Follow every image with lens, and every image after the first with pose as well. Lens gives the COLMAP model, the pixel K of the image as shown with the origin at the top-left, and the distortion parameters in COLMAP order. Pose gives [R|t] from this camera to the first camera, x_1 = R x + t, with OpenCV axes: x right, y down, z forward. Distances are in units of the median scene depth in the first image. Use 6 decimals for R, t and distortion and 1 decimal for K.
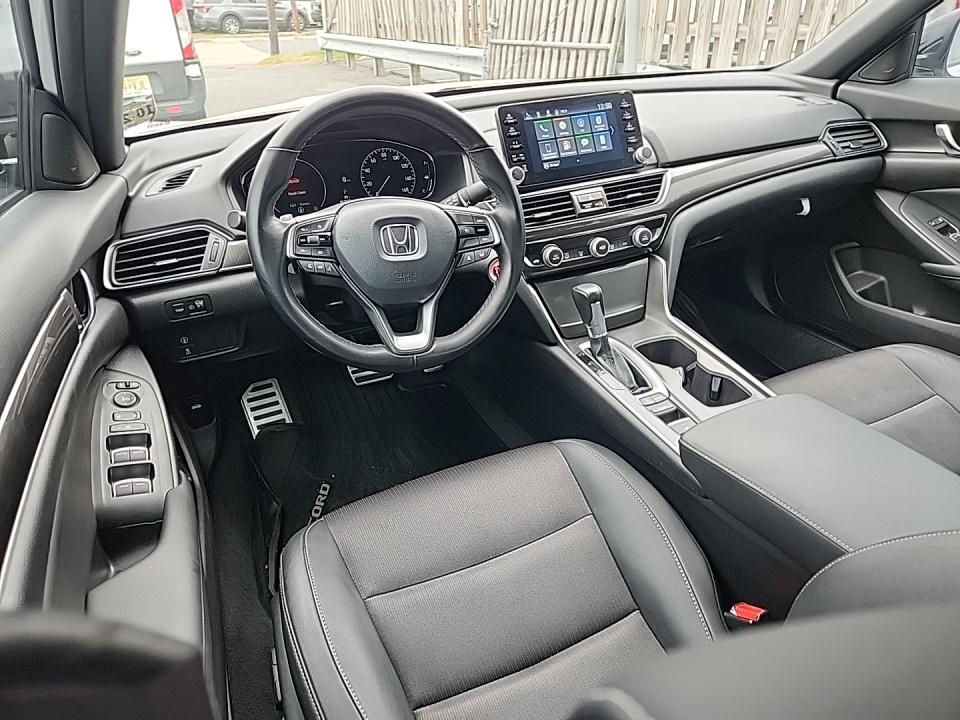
lens RADIAL K [[634.3, 0, 480.0], [0, 634.3, 360.0], [0, 0, 1]] dist [0.053566, -0.039359]
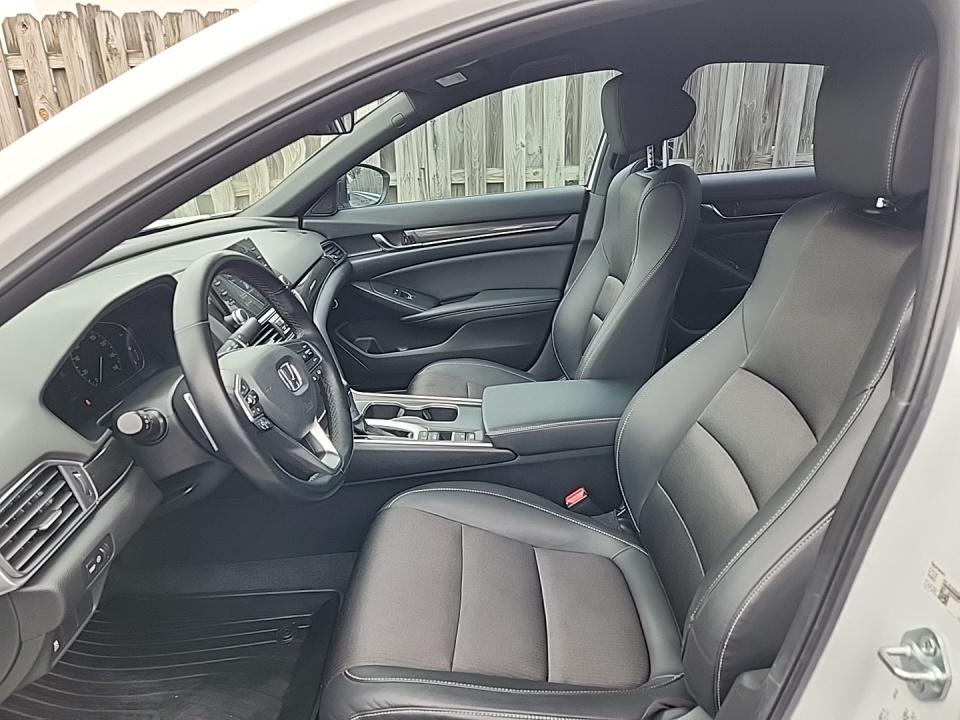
lens RADIAL K [[634.3, 0, 480.0], [0, 634.3, 360.0], [0, 0, 1]] dist [0.053566, -0.039359]
pose [[0.388931, -0.289823, 0.874491, -0.592112], [0.465997, 0.880729, 0.084638, -0.098923], [-0.794720, 0.374592, 0.477599, 0.152449]]
